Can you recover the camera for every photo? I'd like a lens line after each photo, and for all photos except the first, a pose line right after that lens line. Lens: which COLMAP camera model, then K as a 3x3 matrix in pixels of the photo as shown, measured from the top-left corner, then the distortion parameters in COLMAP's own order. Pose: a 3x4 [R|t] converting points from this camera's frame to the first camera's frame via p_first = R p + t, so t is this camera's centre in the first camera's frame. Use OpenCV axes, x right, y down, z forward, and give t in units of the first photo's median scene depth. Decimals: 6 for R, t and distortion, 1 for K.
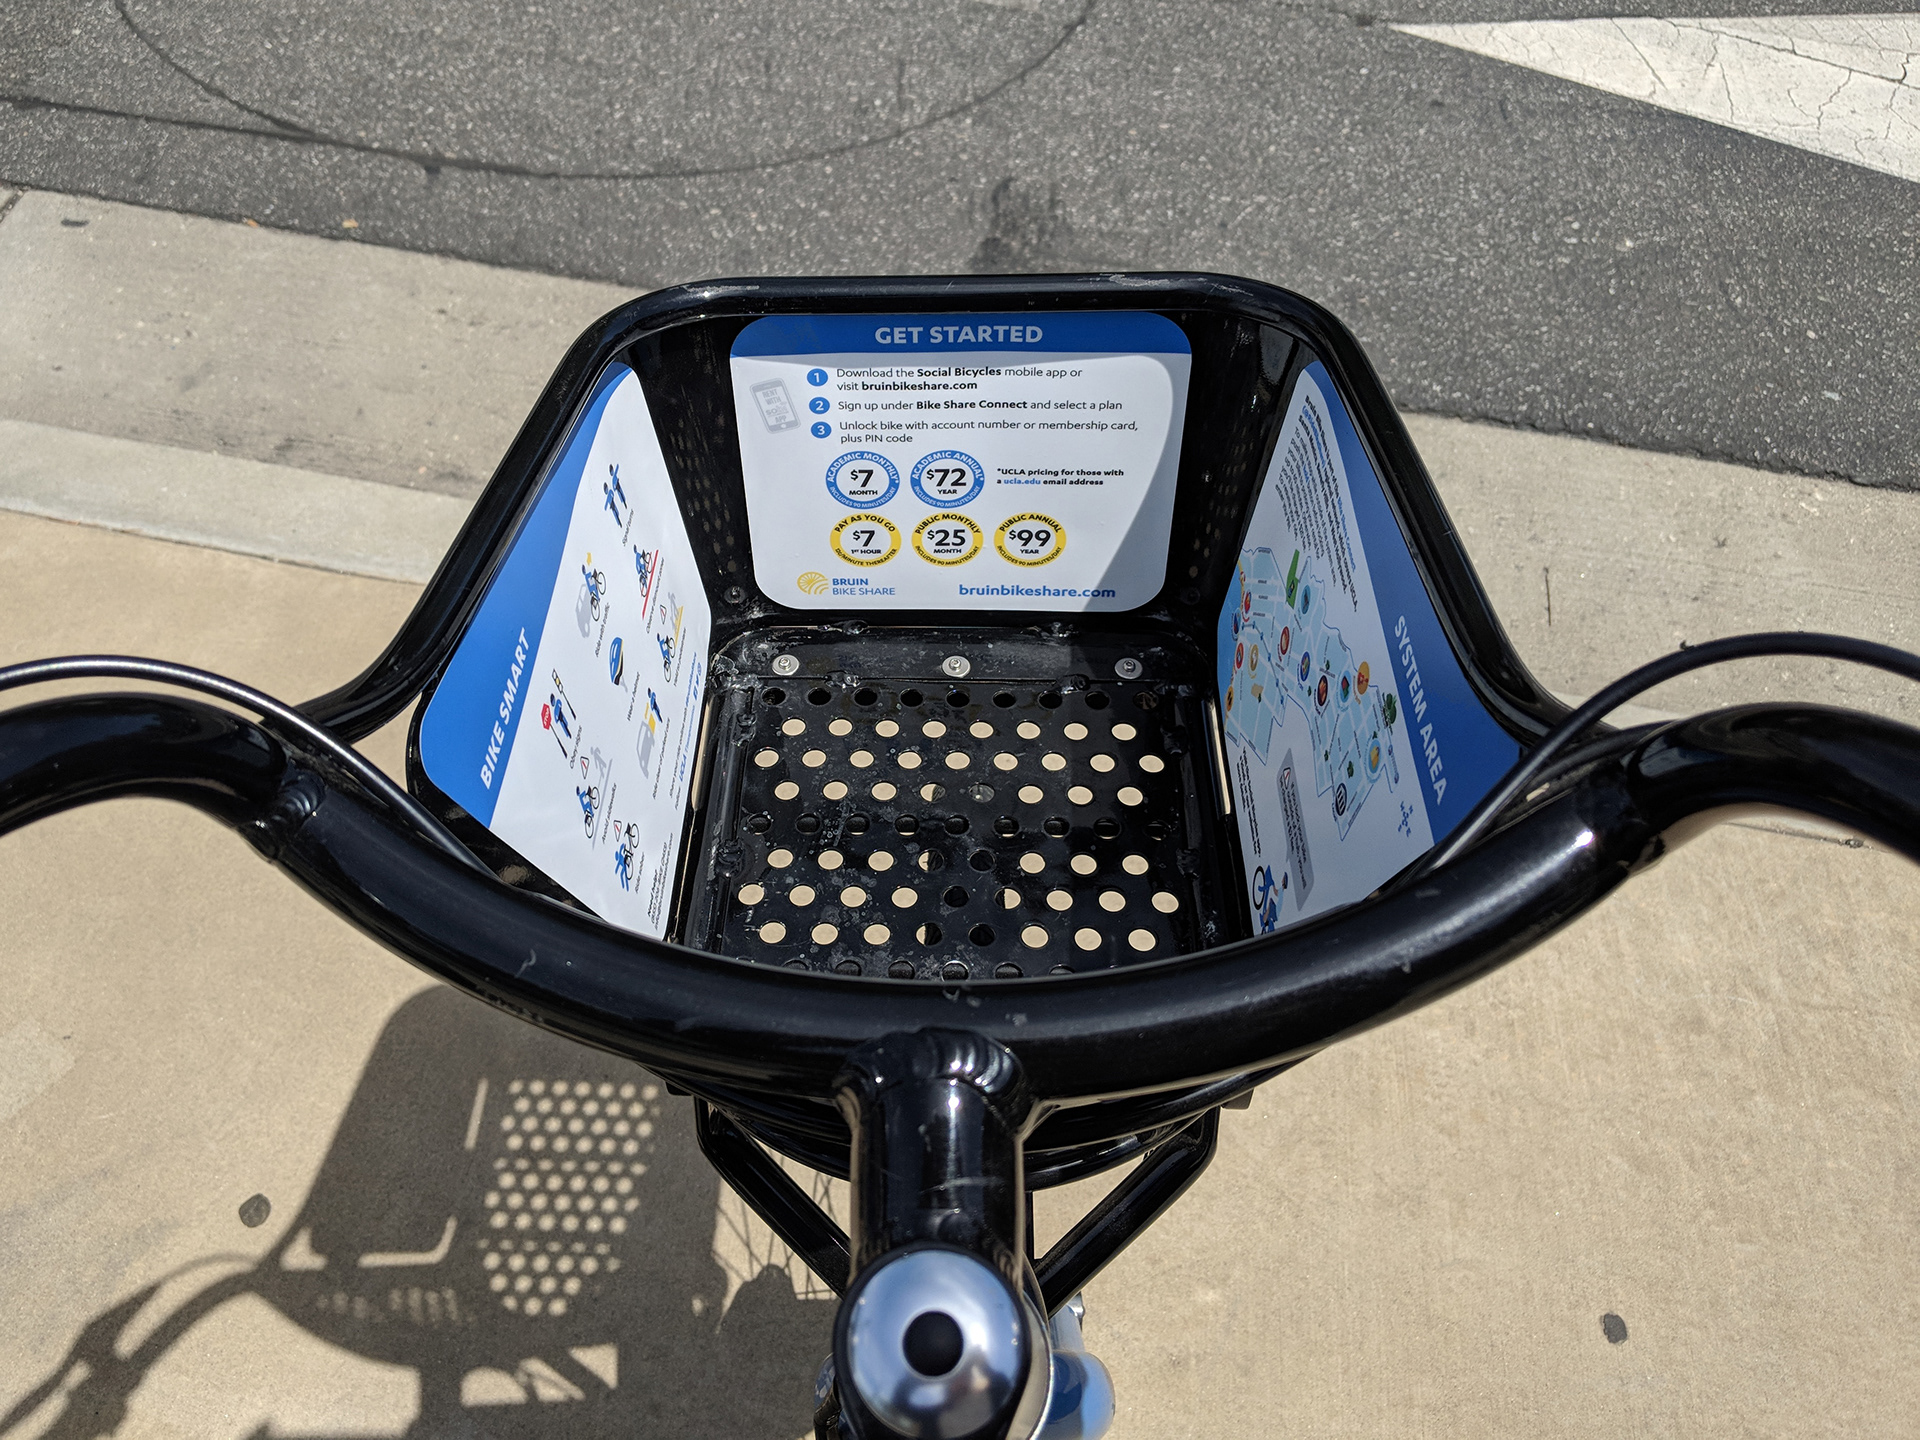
lens RADIAL K [[1629.2, 0, 946.4], [0, 1629.2, 729.1], [0, 0, 1]] dist [0.021026, -0.039228]
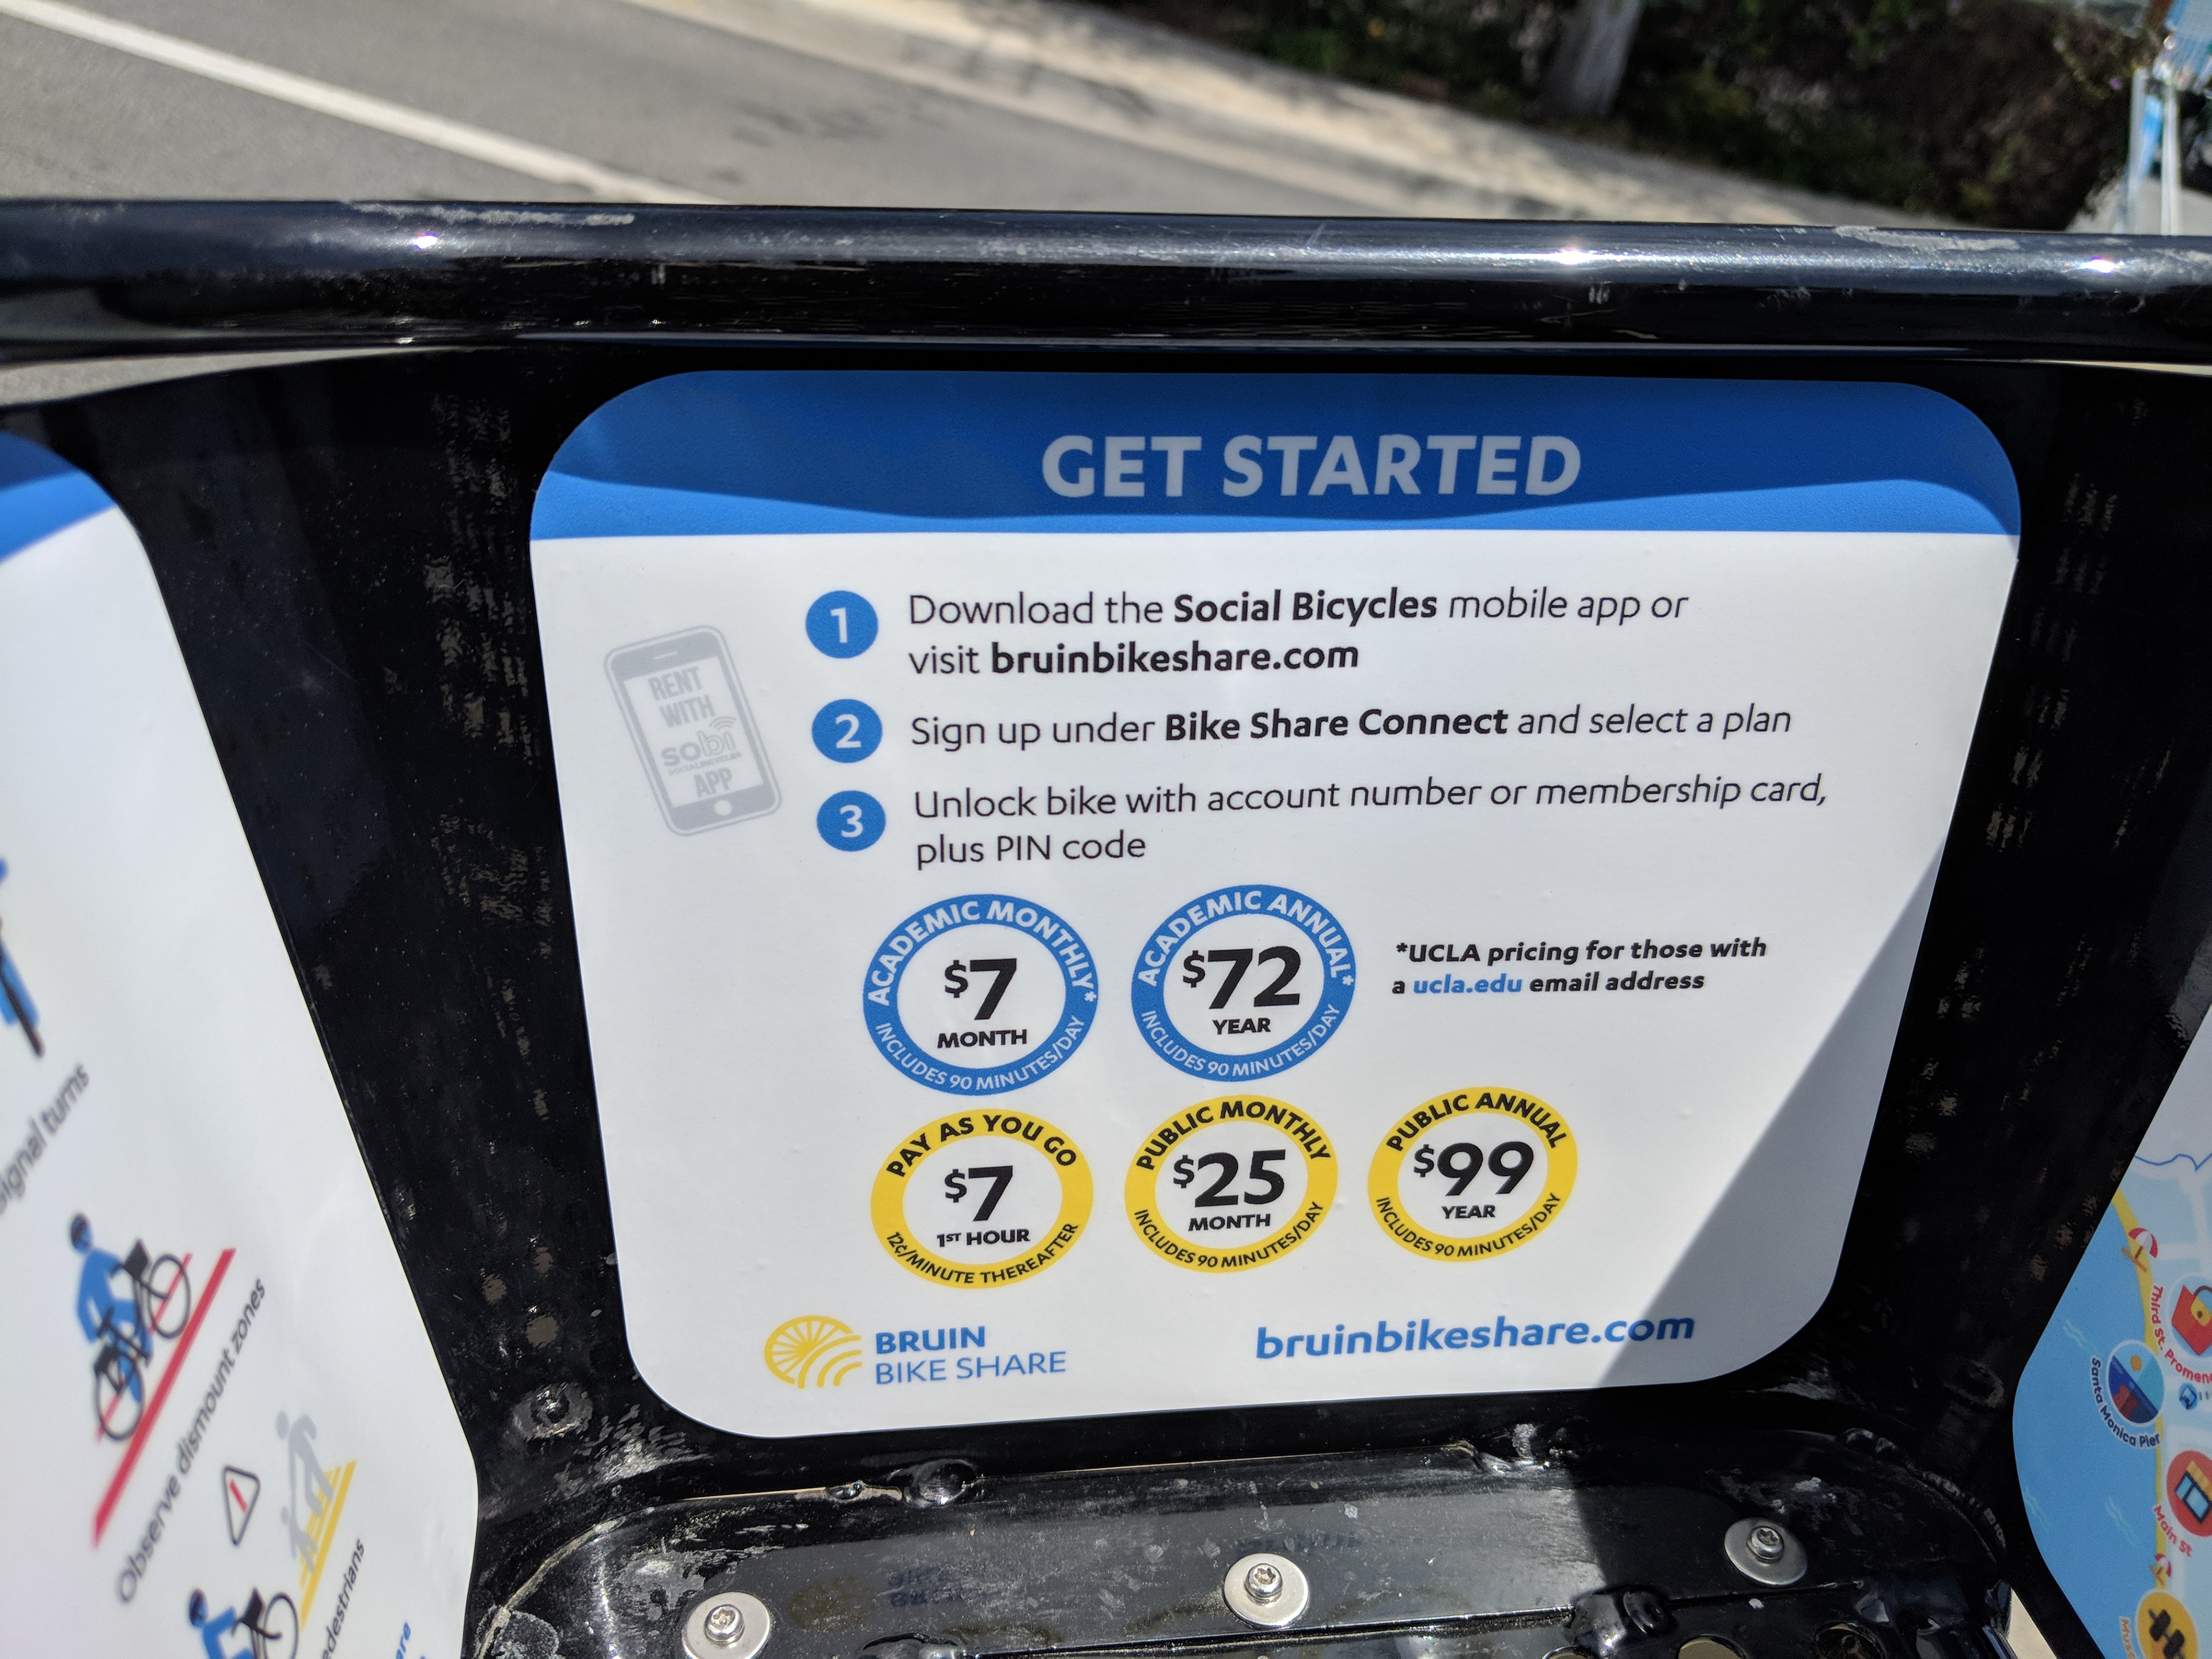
lens RADIAL K [[1877.0, 0, 1123.5], [0, 1877.0, 841.5], [0, 0, 1]] dist [0.021026, -0.039228]
pose [[0.992376, -0.030869, 0.119321, -0.066171], [0.070817, 0.935173, -0.347039, -0.053469], [-0.100873, 0.352844, 0.930229, 0.649794]]
